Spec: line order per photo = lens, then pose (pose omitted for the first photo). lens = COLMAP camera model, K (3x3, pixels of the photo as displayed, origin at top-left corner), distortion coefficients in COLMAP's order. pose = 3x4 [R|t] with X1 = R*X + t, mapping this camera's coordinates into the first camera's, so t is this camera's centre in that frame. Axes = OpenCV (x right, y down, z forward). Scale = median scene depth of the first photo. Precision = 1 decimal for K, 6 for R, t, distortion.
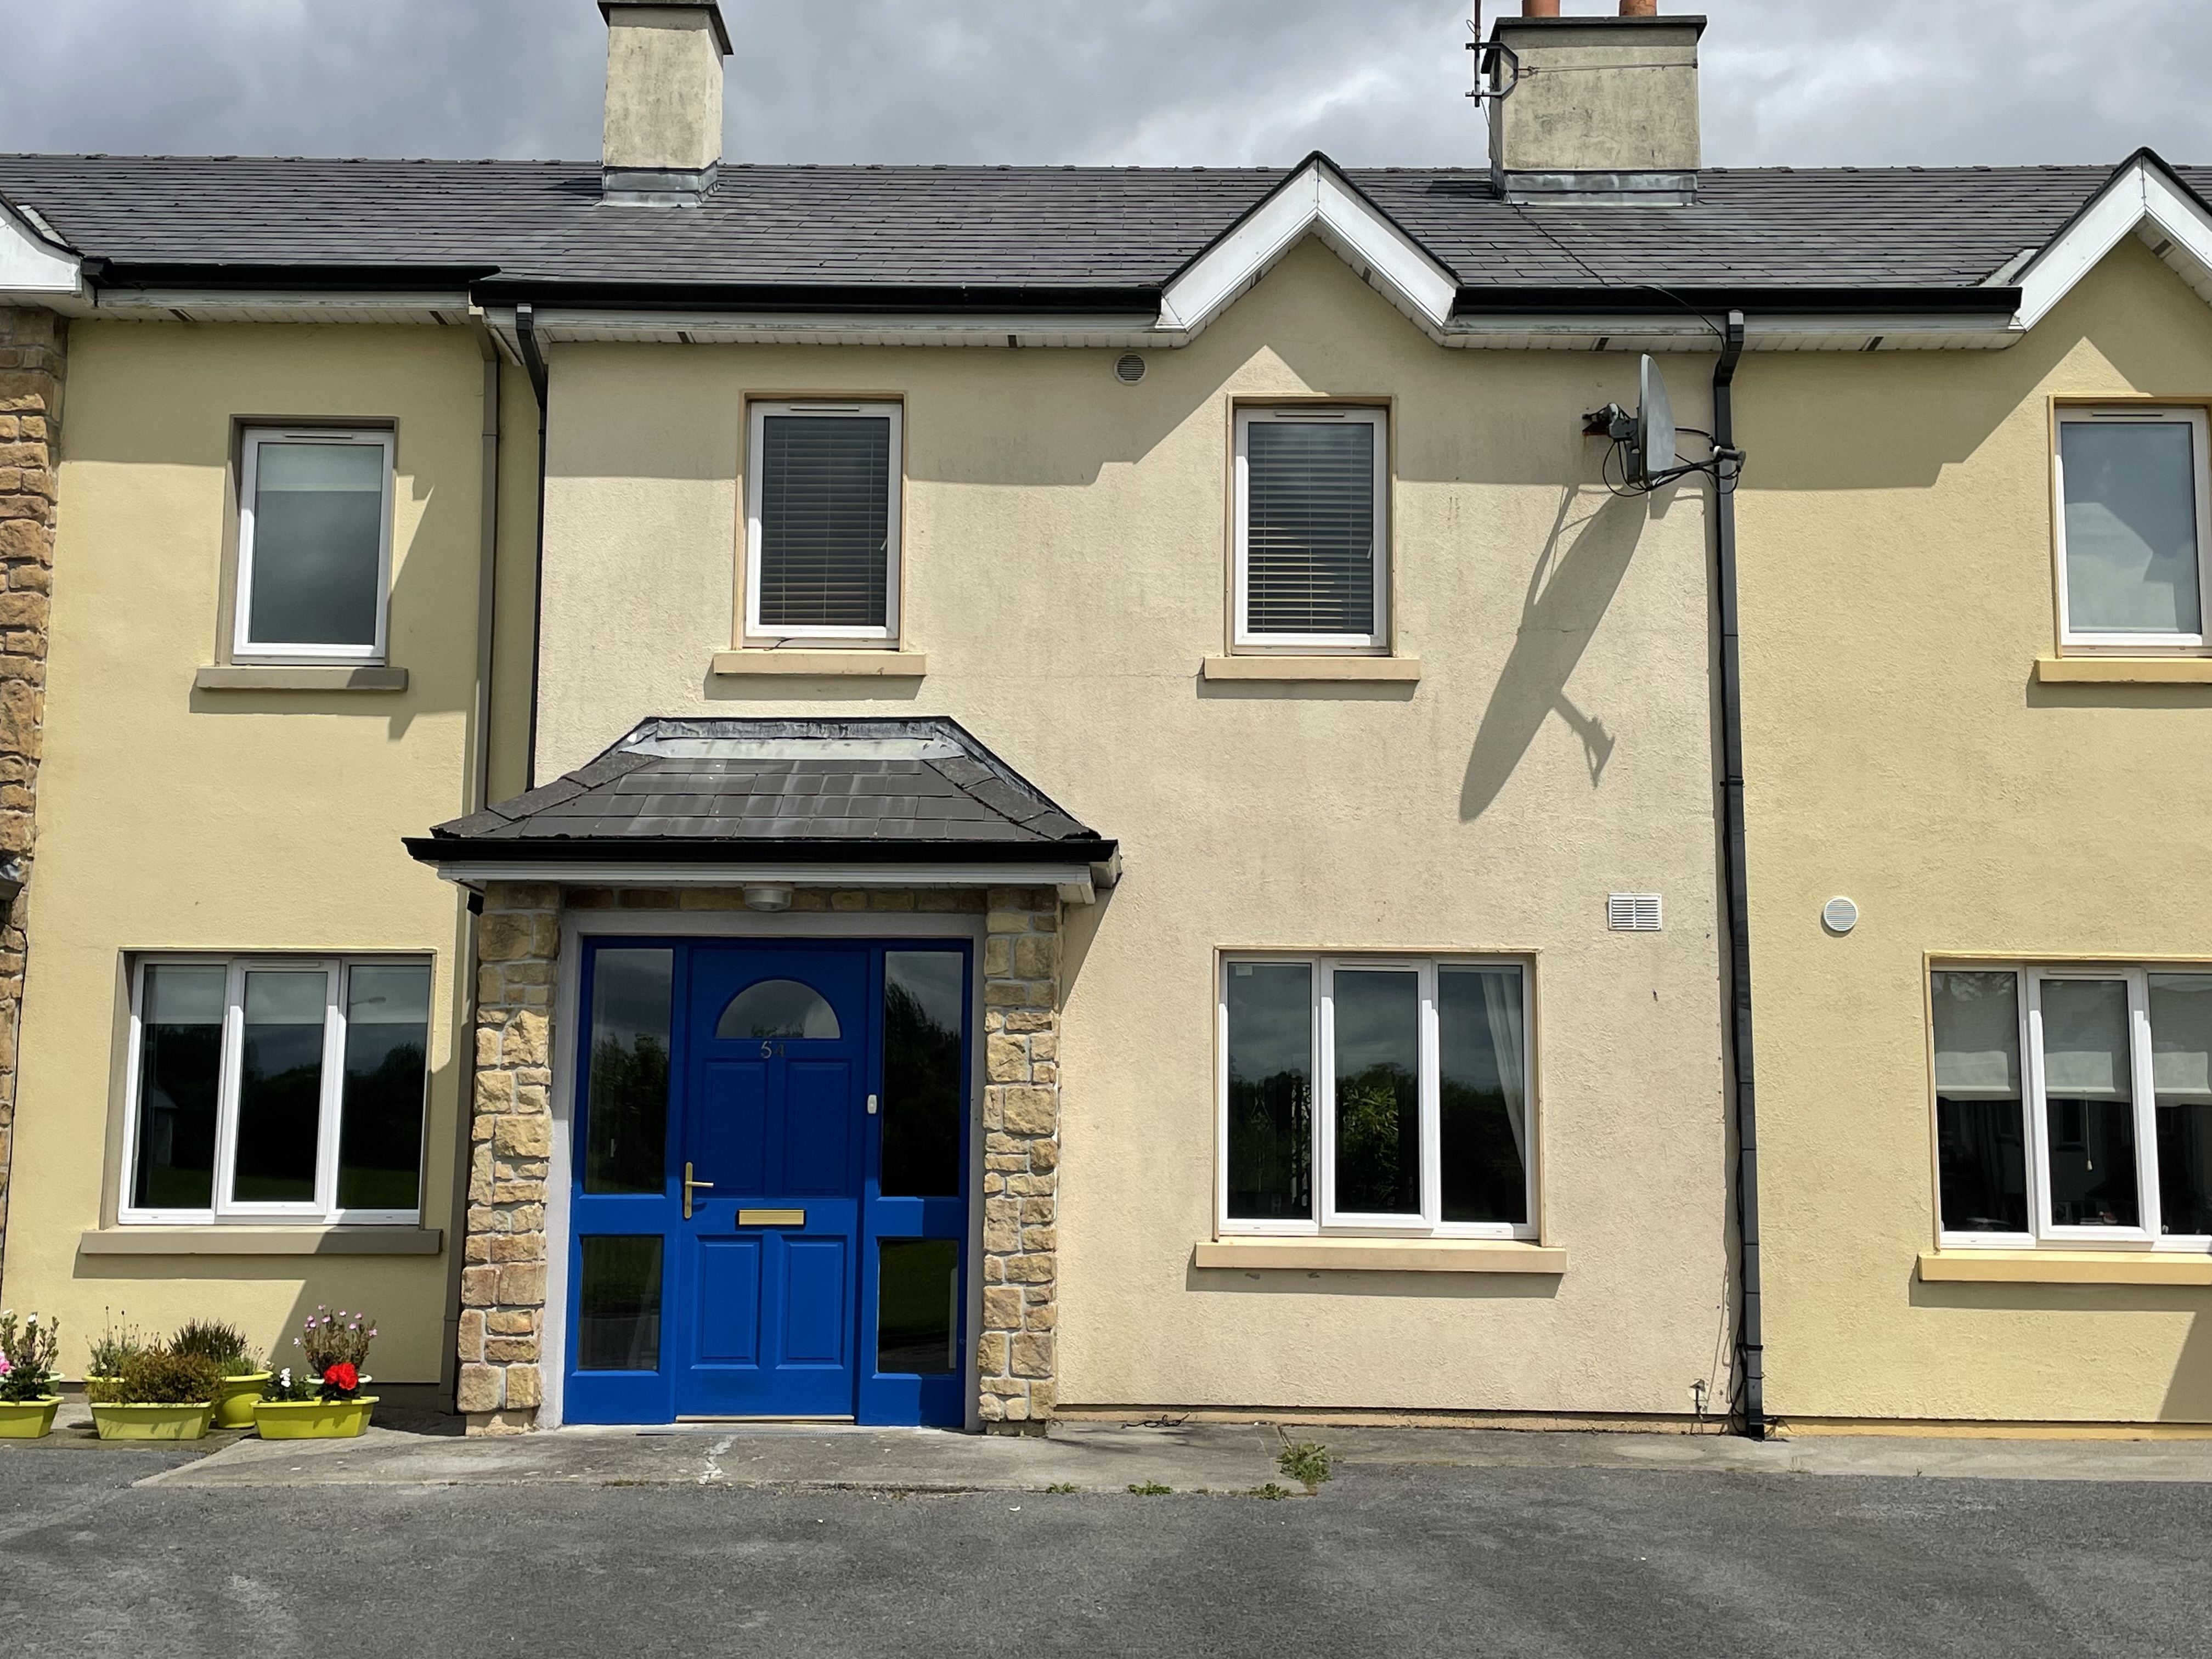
lens RADIAL K [[2571.1, 0, 1110.5], [0, 2571.1, 836.7], [0, 0, 1]] dist [0.037561, 0.000000]
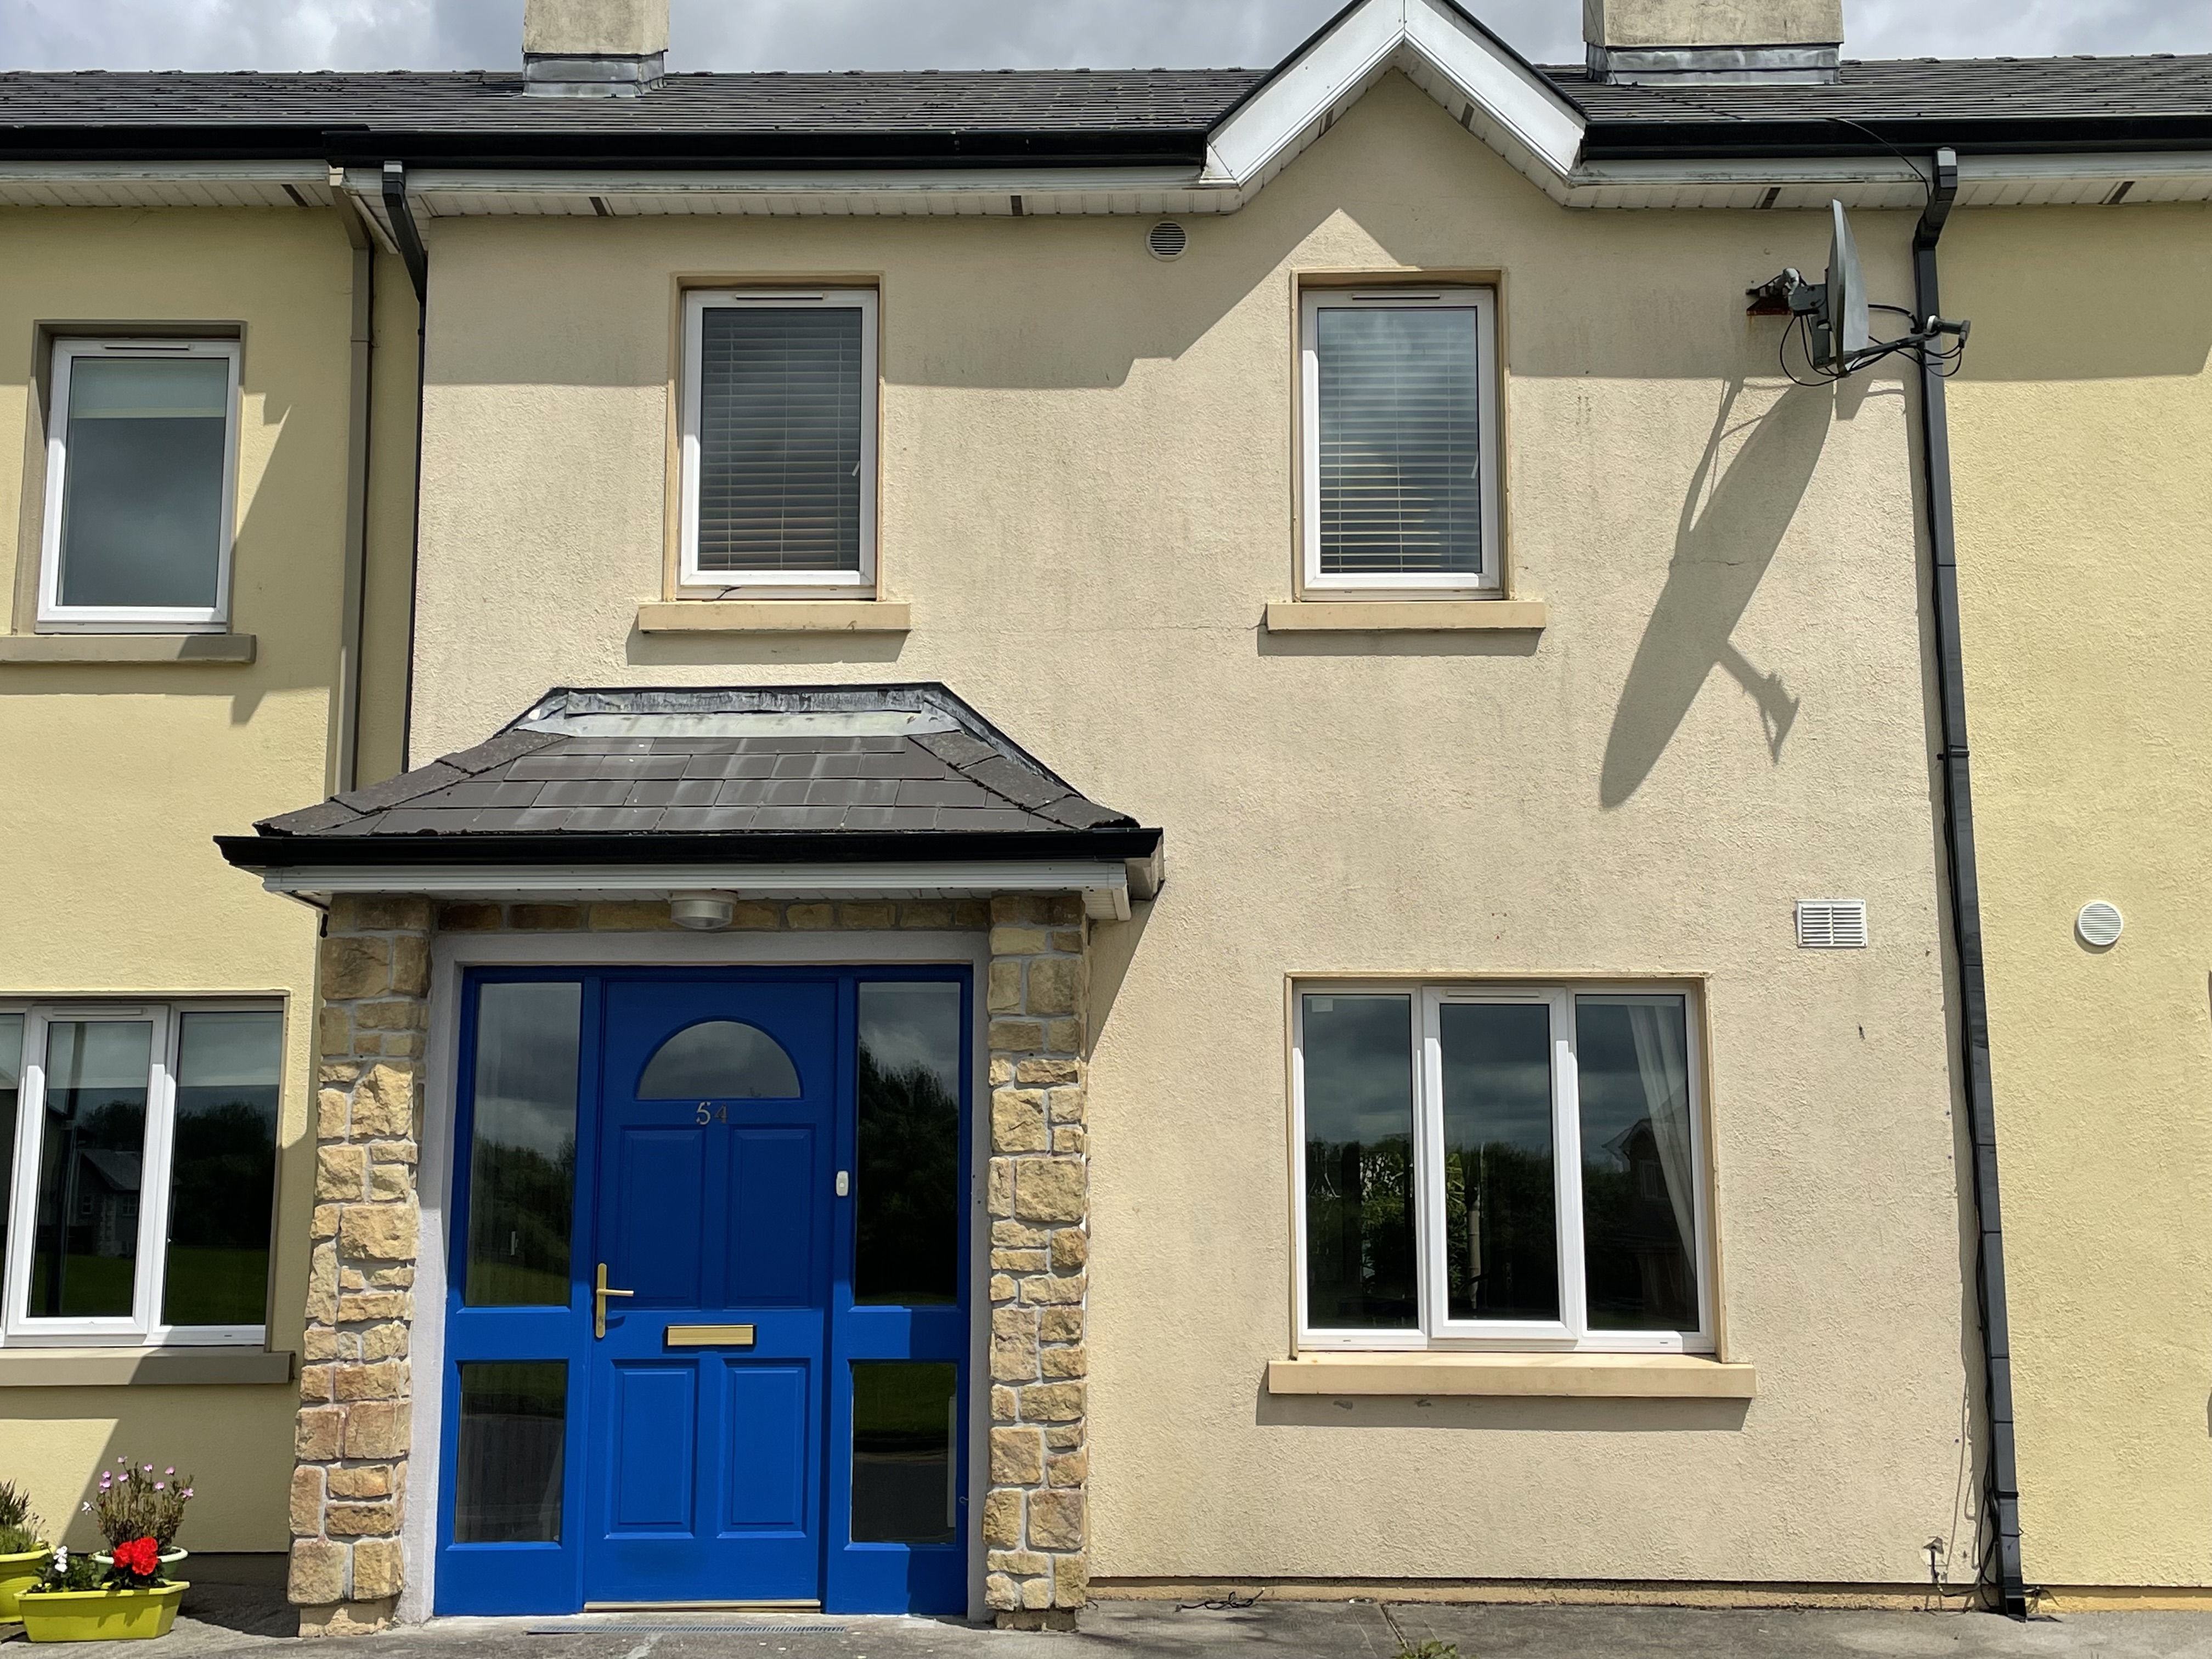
lens RADIAL K [[2571.1, 0, 1100.4], [0, 2571.1, 820.2], [0, 0, 1]] dist [0.037561, 0.000000]
pose [[0.999900, -0.011386, -0.008386, -0.008266], [0.011105, 0.999397, -0.032909, 0.021246], [0.008755, 0.032812, 0.999423, 0.224009]]
